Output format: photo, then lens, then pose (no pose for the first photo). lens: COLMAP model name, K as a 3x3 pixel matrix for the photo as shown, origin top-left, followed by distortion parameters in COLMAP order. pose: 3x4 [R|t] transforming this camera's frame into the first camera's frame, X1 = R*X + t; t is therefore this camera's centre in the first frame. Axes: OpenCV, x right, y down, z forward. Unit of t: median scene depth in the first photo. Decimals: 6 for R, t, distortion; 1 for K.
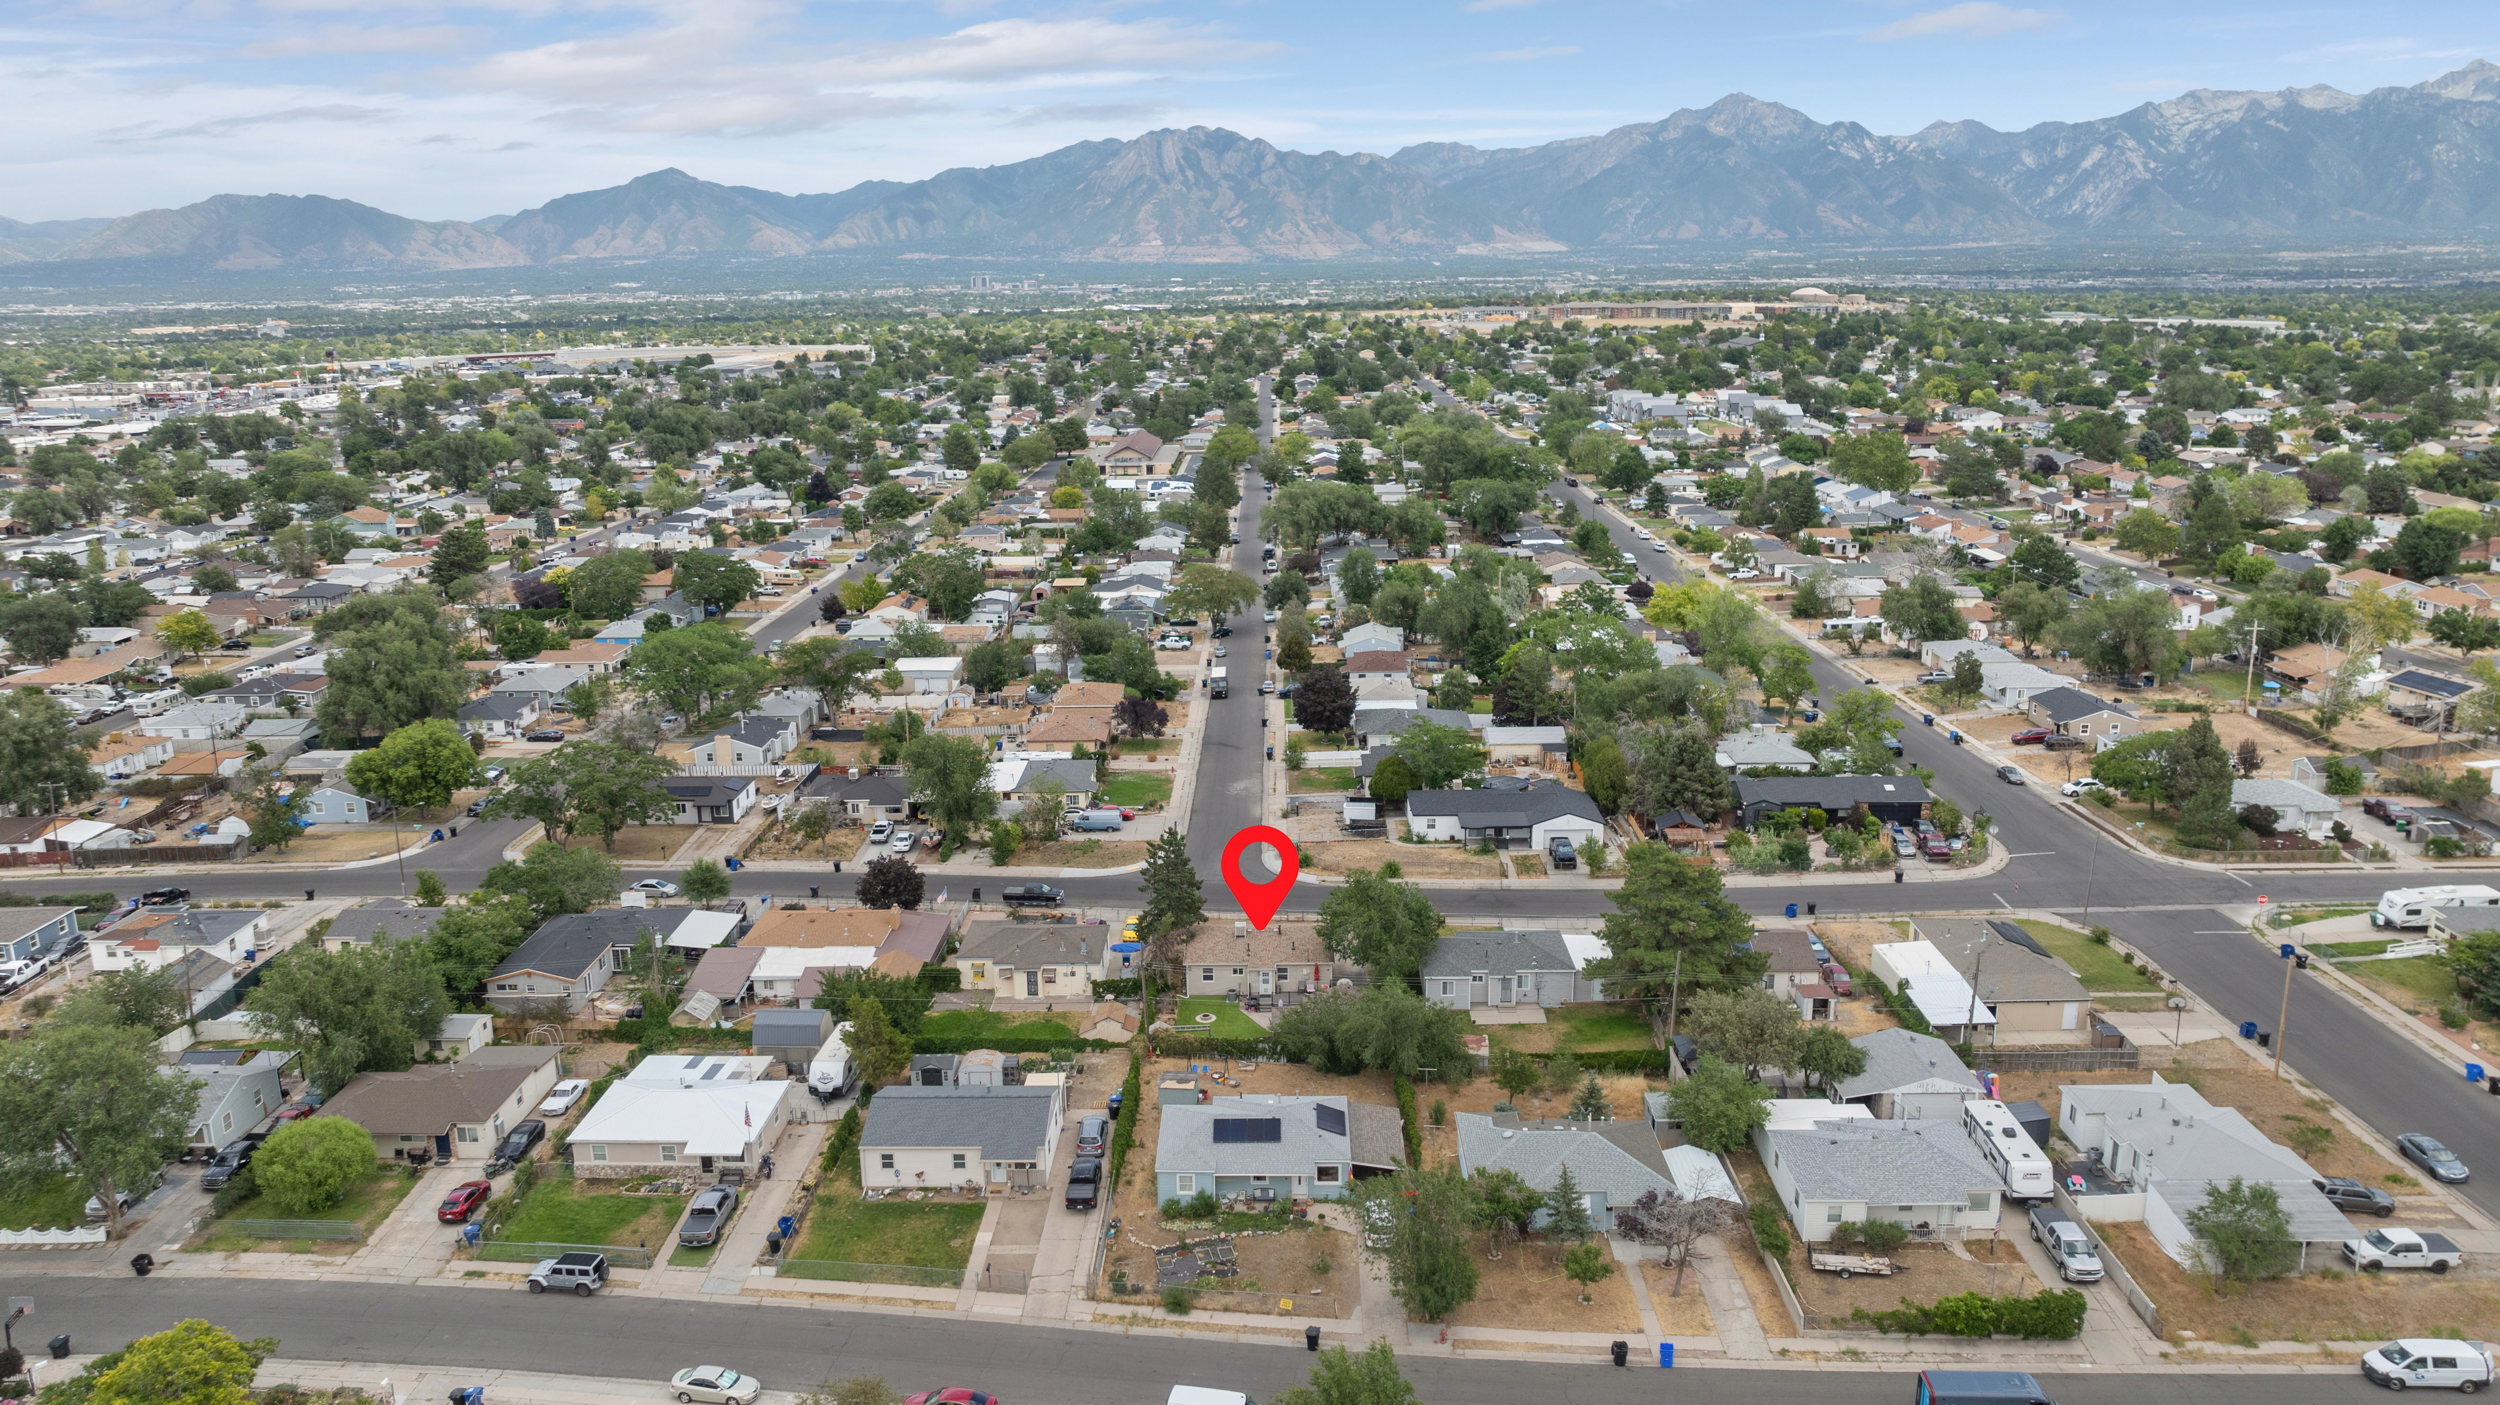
lens RADIAL K [[1759.9, 0, 1250.0], [0, 1759.9, 702.5], [0, 0, 1]] dist [-0.049521, 0.080328]
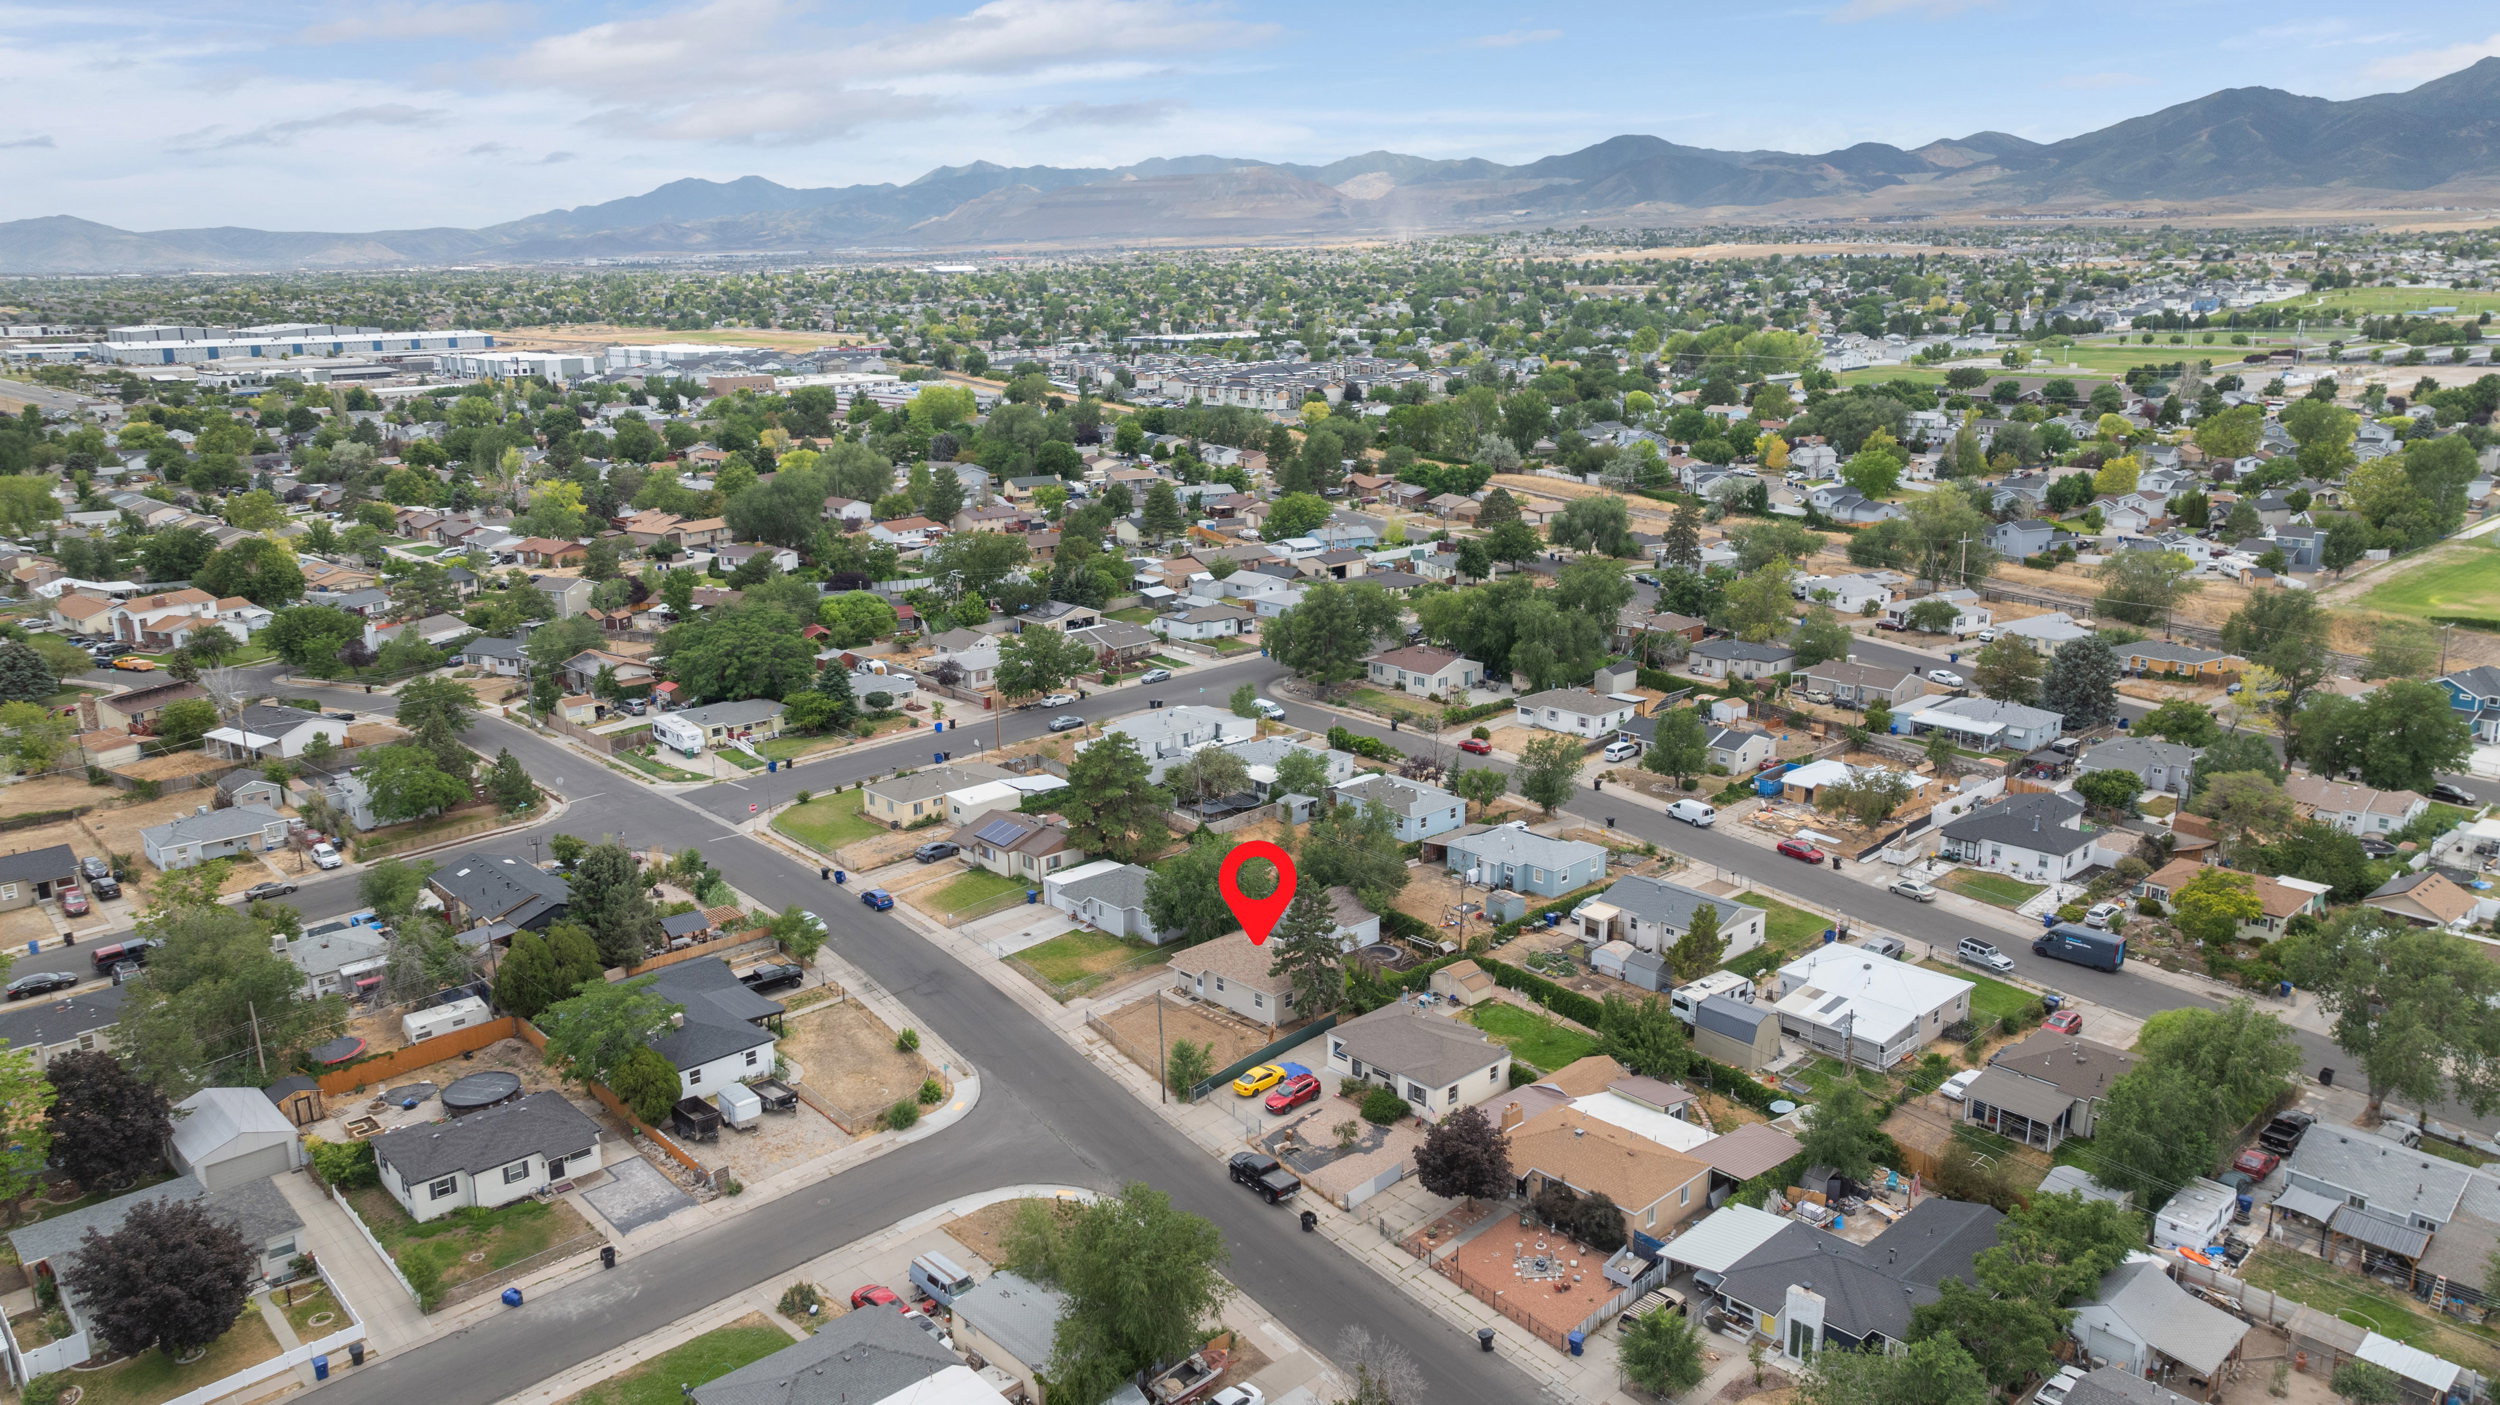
lens RADIAL K [[1792.0, 0, 1244.8], [0, 1792.0, 610.0], [0, 0, 1]] dist [-0.009914, -0.003050]
pose [[-0.695654, -0.115543, 0.709024, -0.683373], [0.197478, 0.918199, 0.343385, -0.392589], [-0.690701, 0.378894, -0.615931, 1.550420]]
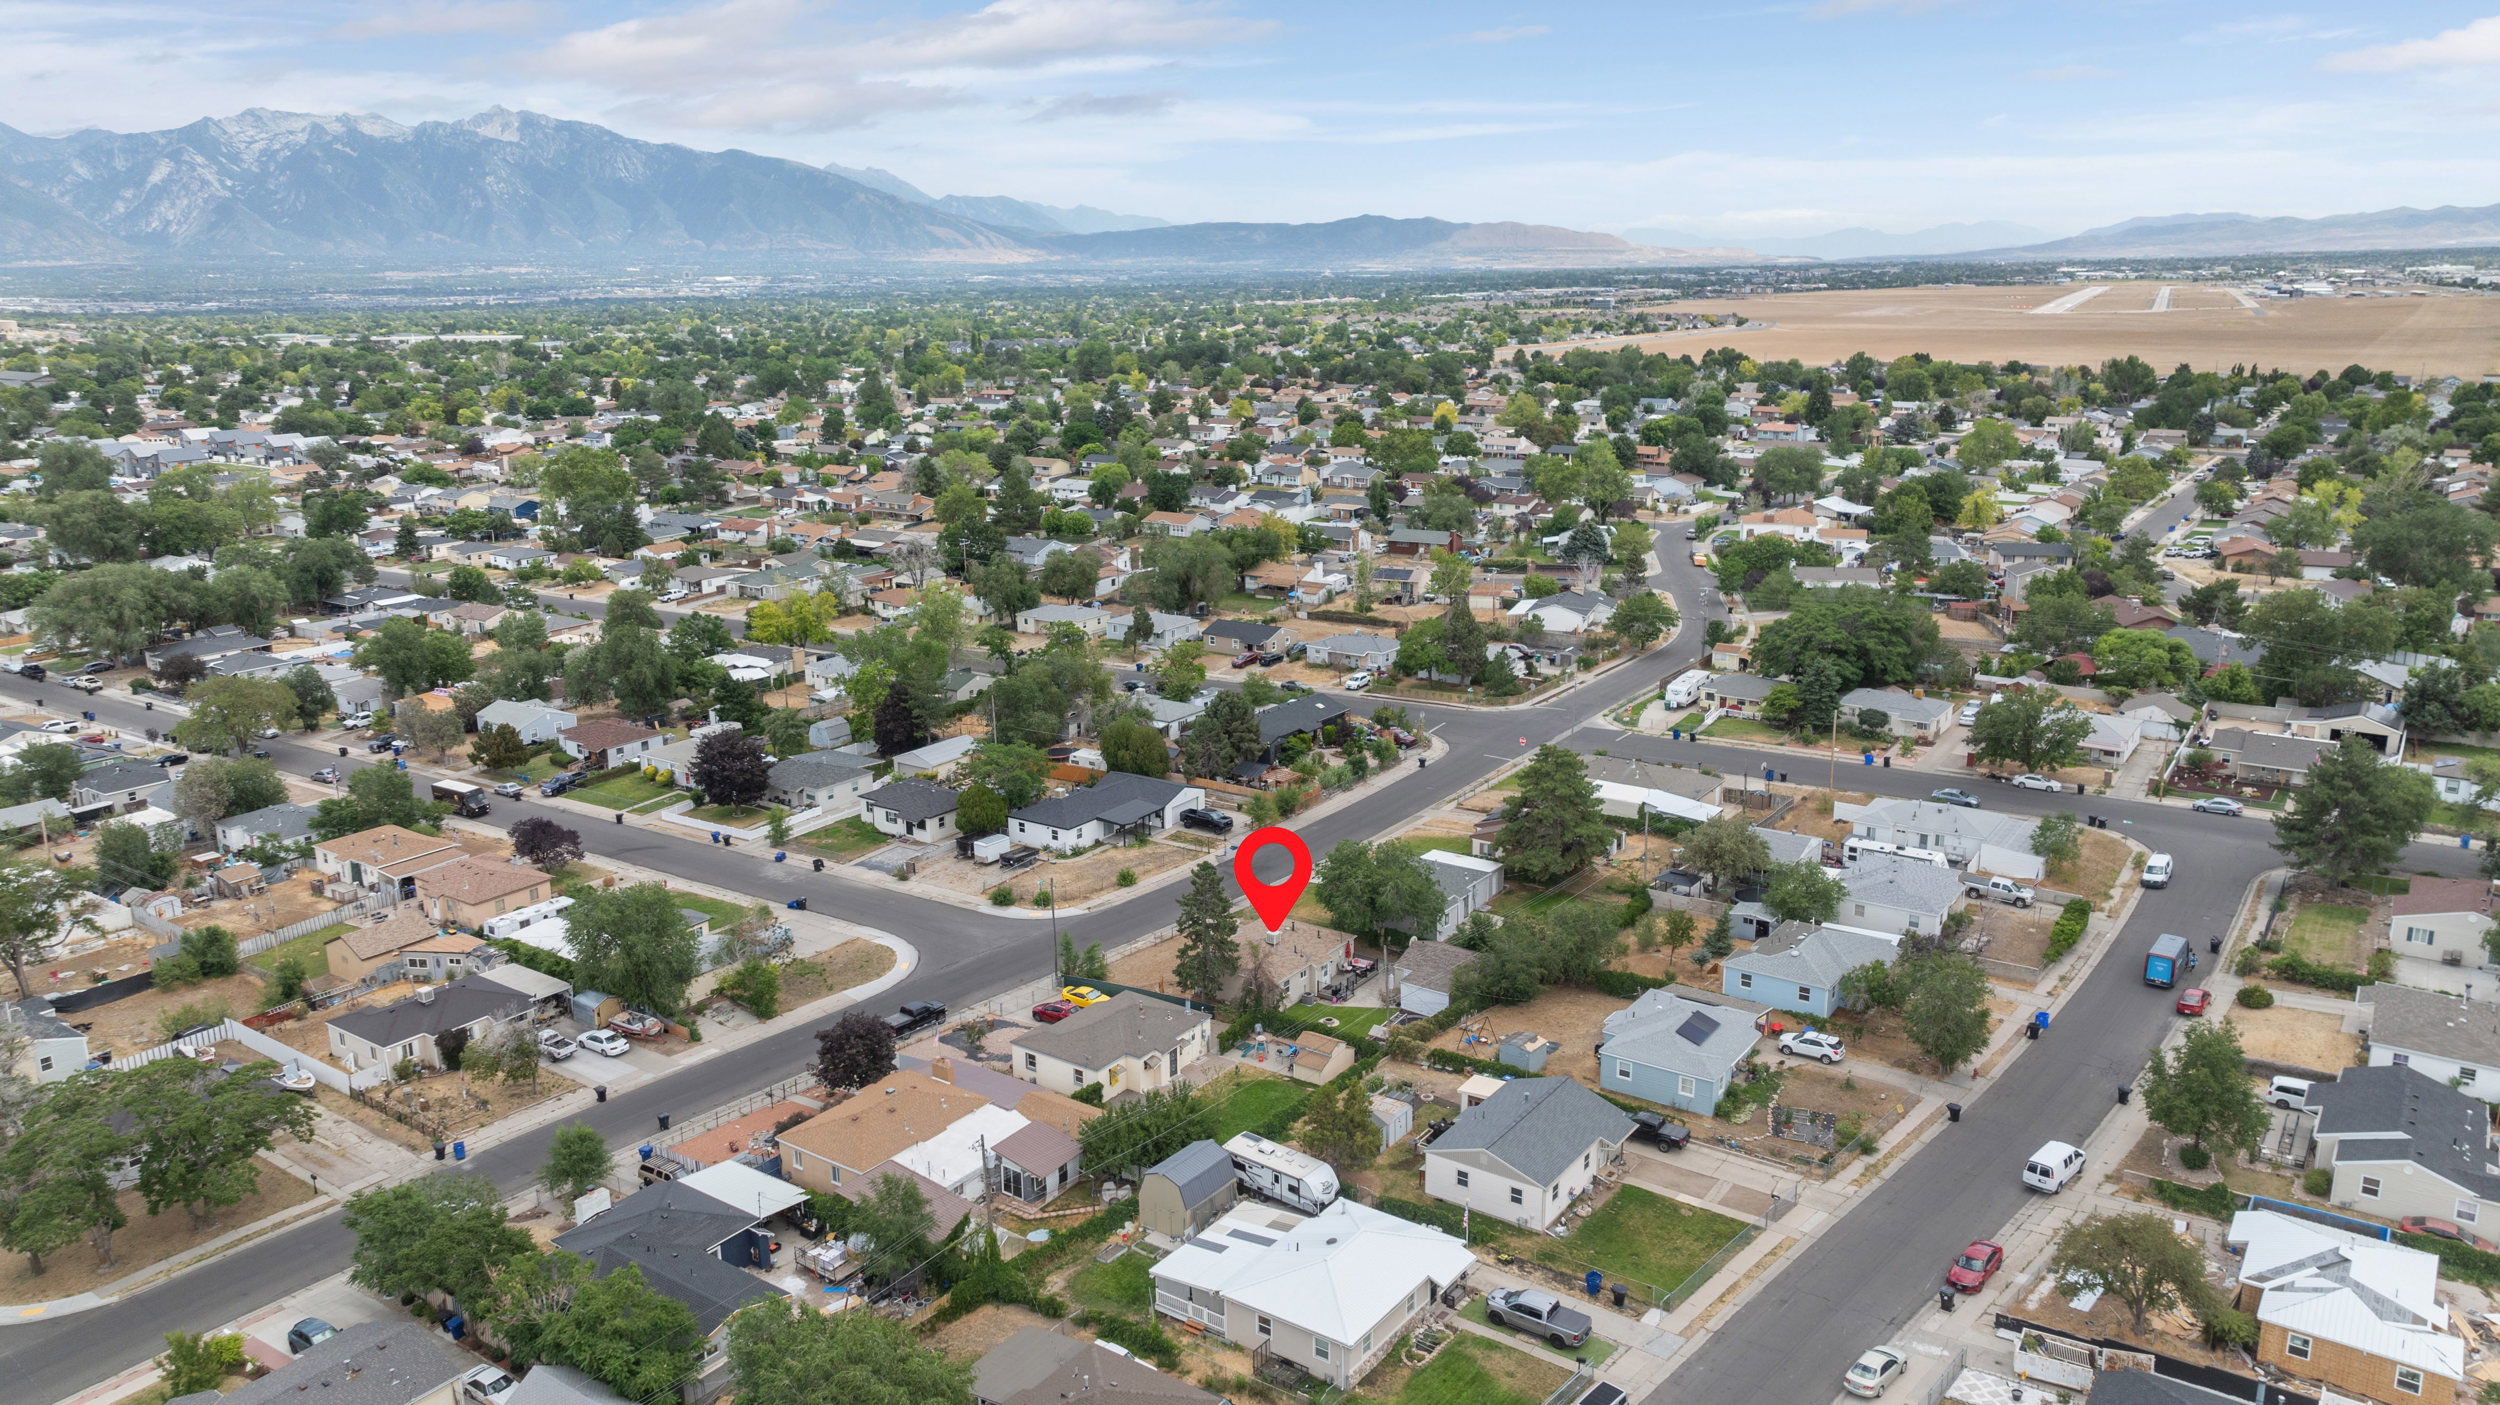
lens RADIAL K [[1765.1, 0, 1254.7], [0, 1765.1, 712.7], [0, 0, 1]] dist [-0.031298, 0.035773]
pose [[0.557237, -0.200226, 0.805851, -0.778450], [0.205381, 0.973572, 0.099880, -0.094464], [-0.804553, 0.109850, 0.583633, 0.410732]]
